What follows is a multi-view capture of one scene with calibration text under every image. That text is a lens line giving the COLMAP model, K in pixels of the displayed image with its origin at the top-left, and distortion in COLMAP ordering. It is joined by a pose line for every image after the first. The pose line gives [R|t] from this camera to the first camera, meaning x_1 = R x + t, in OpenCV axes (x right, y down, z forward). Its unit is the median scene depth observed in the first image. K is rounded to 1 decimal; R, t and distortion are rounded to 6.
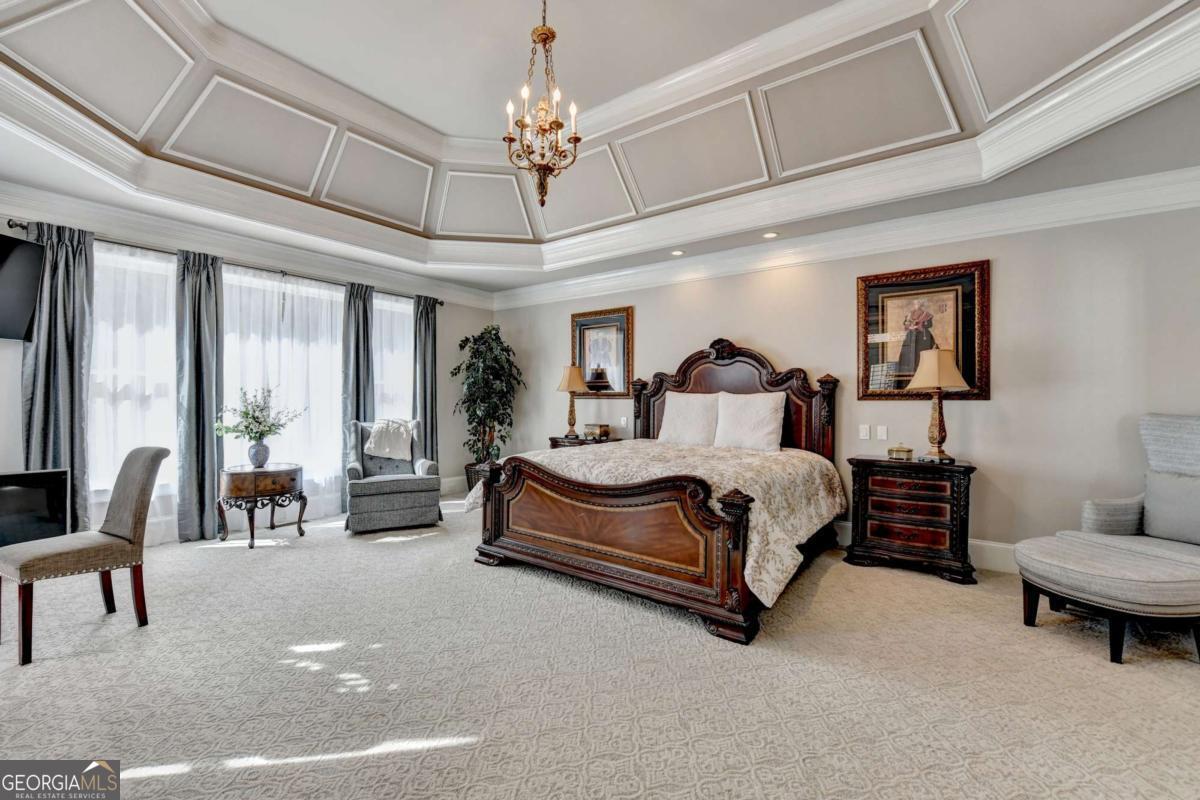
lens RADIAL K [[487.0, 0, 600.0], [0, 487.0, 400.0], [0, 0, 1]] dist [-0.021607, -0.000012]
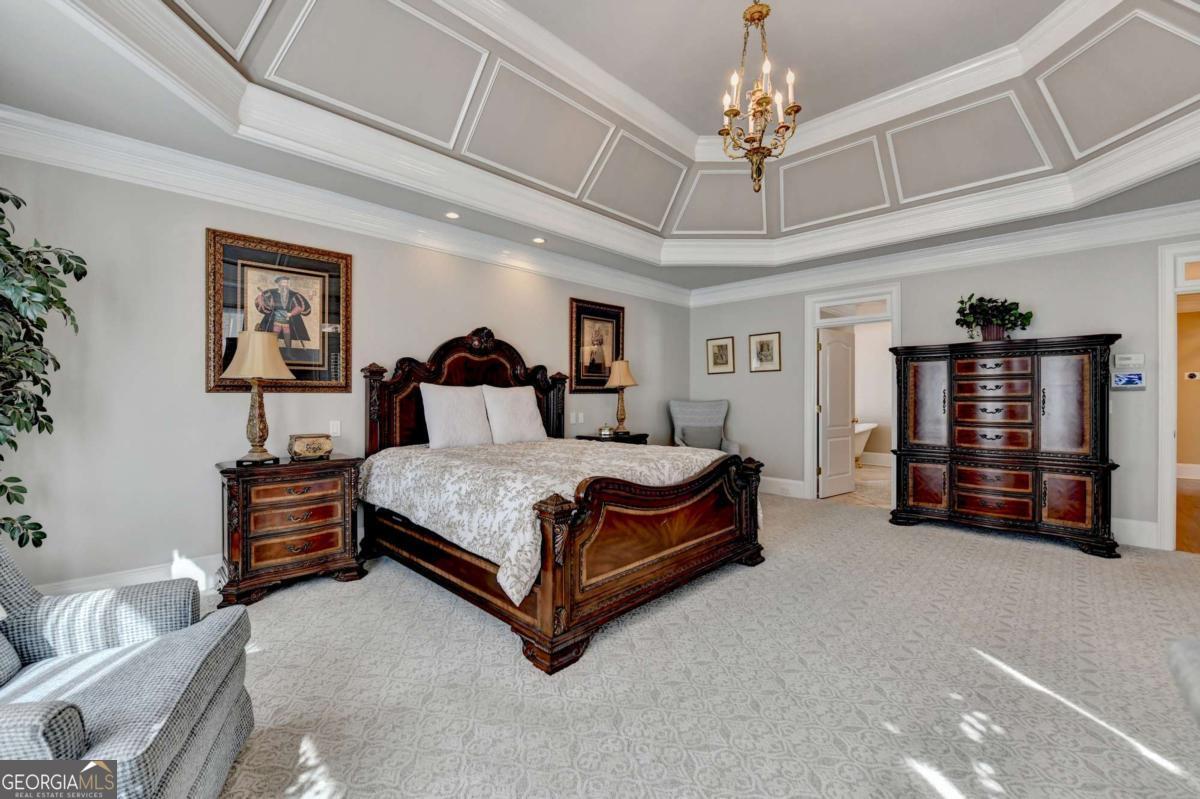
lens RADIAL K [[473.5, 0, 596.7], [0, 473.5, 394.6], [0, 0, 1]] dist [0.000211, -0.004425]
pose [[0.160461, -0.005724, 0.987026, -0.651704], [-0.001843, 0.999980, 0.006099, -0.005197], [-0.987040, -0.002798, 0.160447, 0.690648]]
